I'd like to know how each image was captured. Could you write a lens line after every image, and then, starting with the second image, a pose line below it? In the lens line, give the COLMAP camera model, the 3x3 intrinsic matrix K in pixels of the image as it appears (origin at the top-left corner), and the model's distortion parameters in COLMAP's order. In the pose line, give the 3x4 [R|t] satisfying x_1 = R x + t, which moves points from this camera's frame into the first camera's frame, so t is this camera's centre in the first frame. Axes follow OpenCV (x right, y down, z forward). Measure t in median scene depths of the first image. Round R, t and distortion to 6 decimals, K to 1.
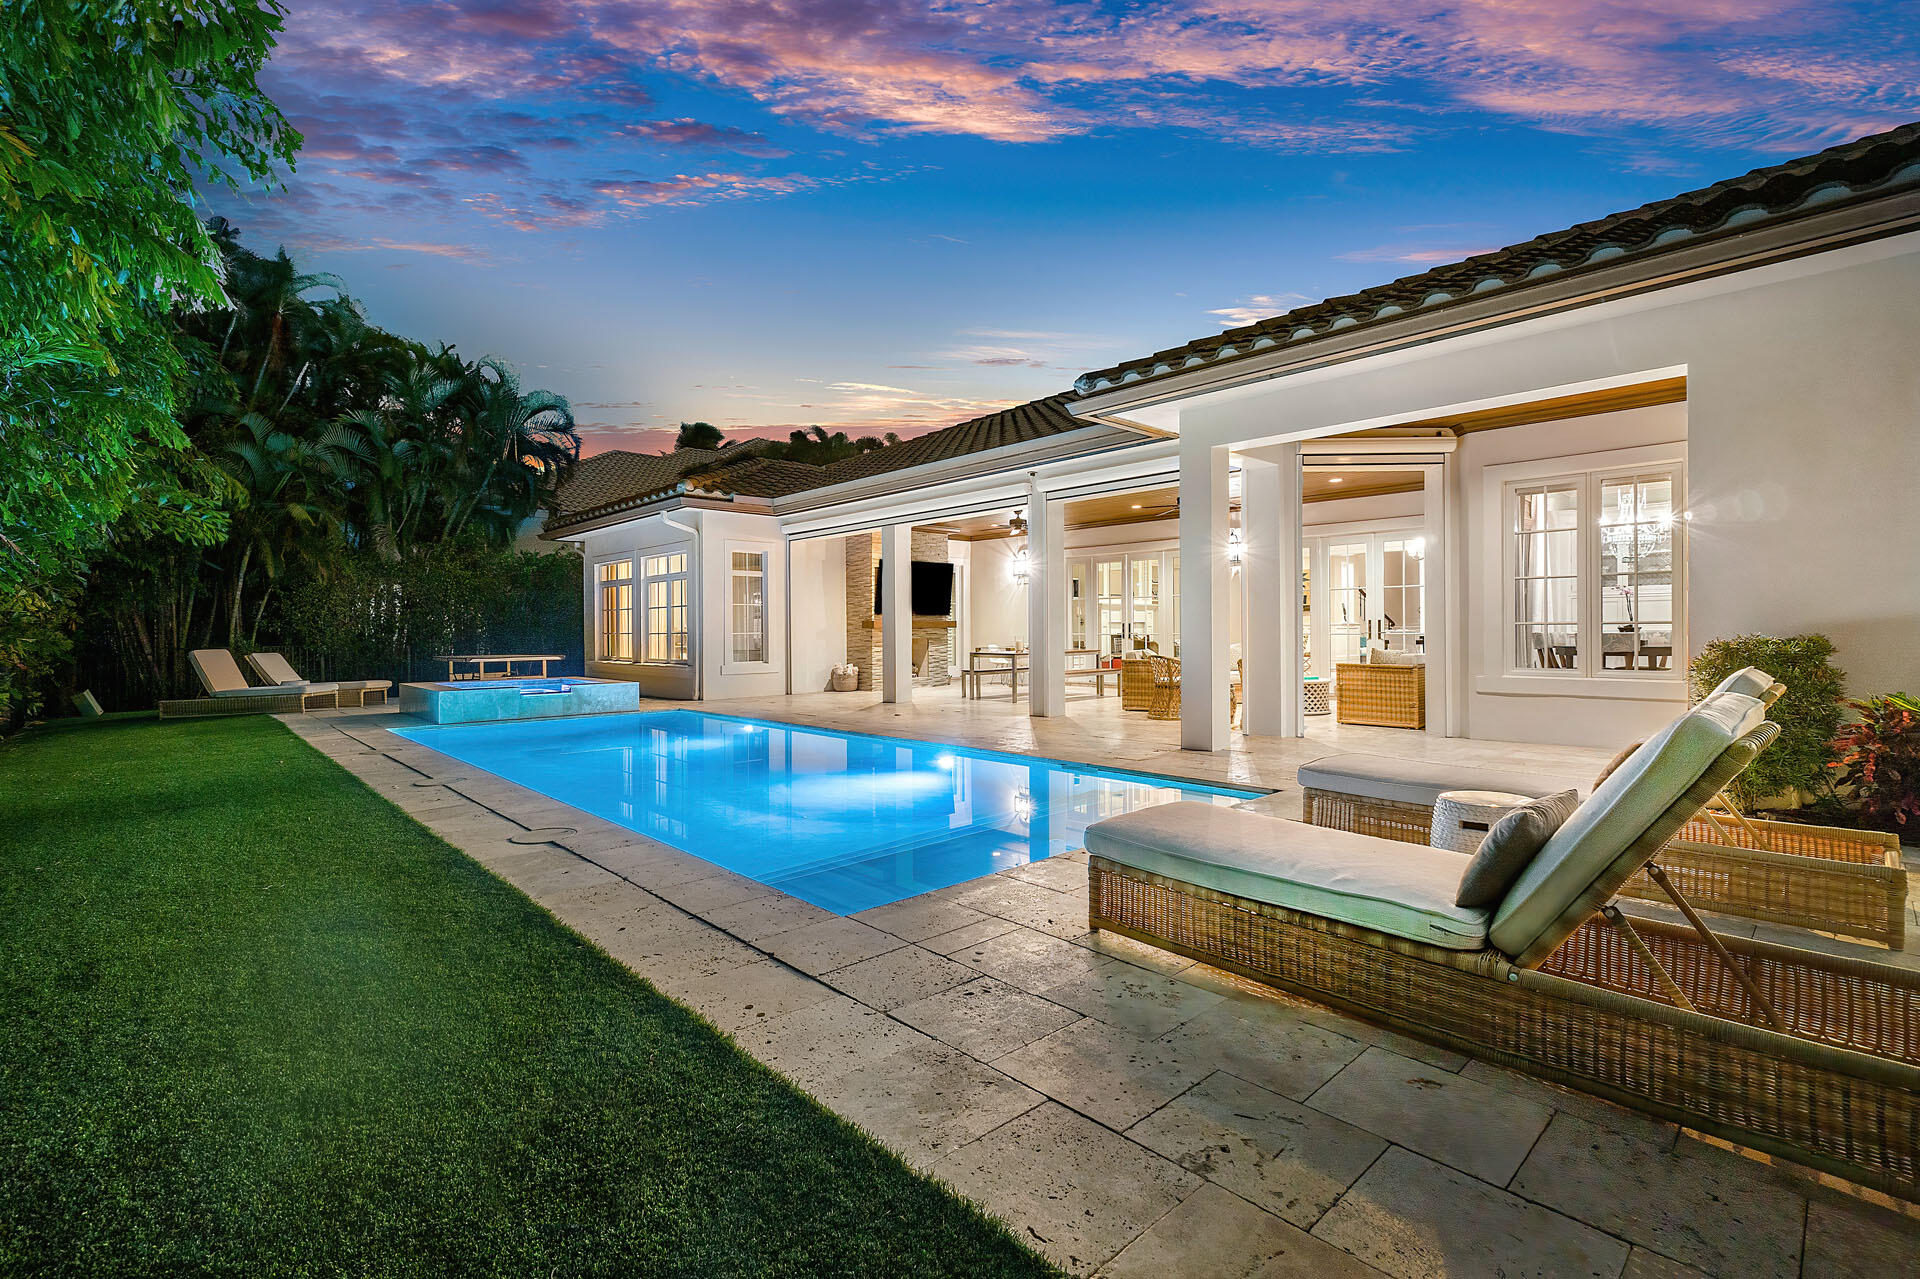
lens RADIAL K [[840.2, 0, 970.1], [0, 840.2, 632.7], [0, 0, 1]] dist [0.000424, -0.000019]
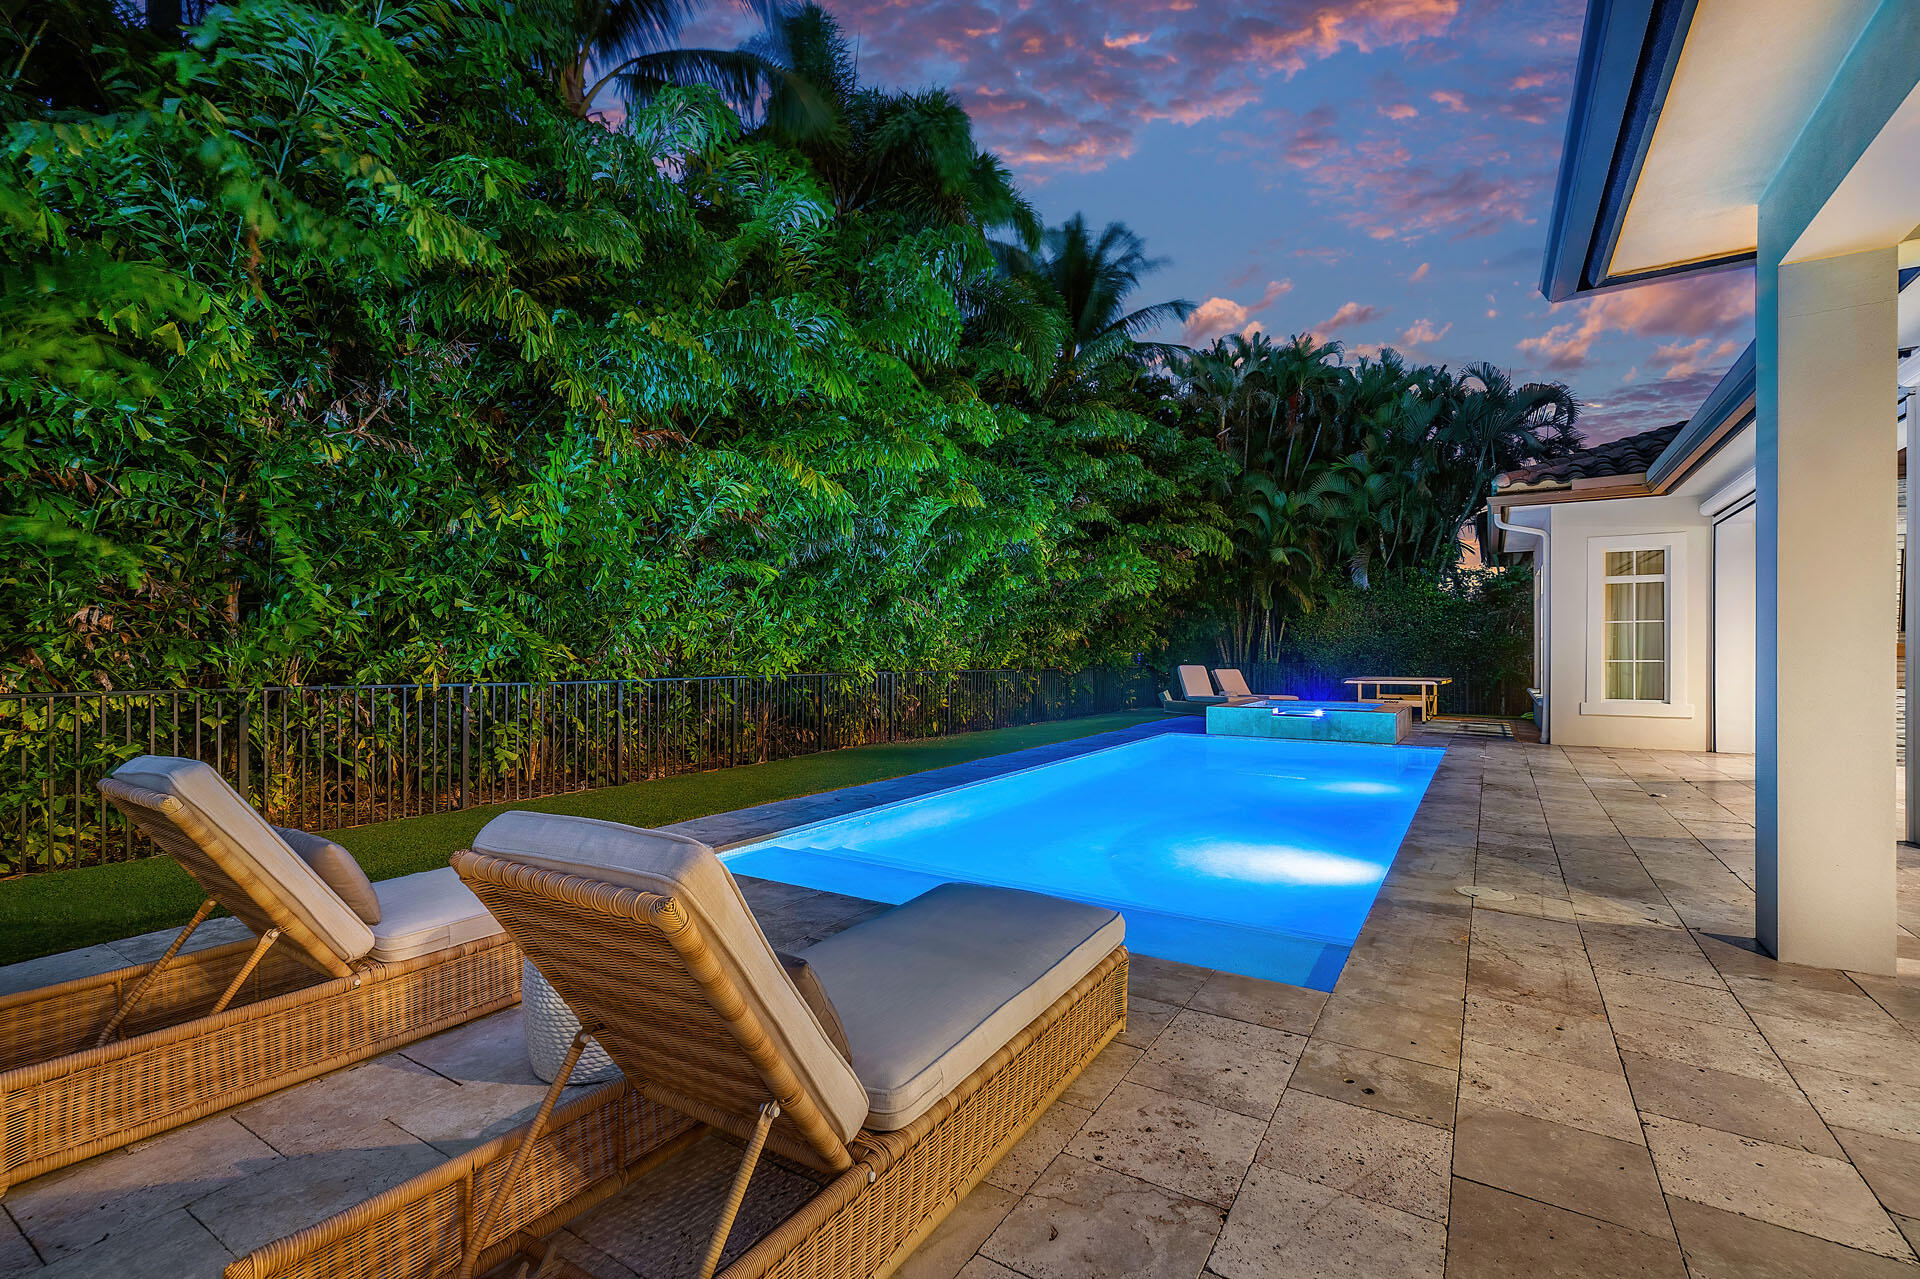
lens RADIAL K [[853.7, 0, 960.0], [0, 853.7, 639.5], [0, 0, 1]] dist [0.002424, 0.000069]
pose [[0.248702, -0.001860, -0.968578, 0.308246], [-0.004091, 0.999987, -0.002970, -0.013283], [0.968571, 0.004701, 0.248692, 0.245960]]
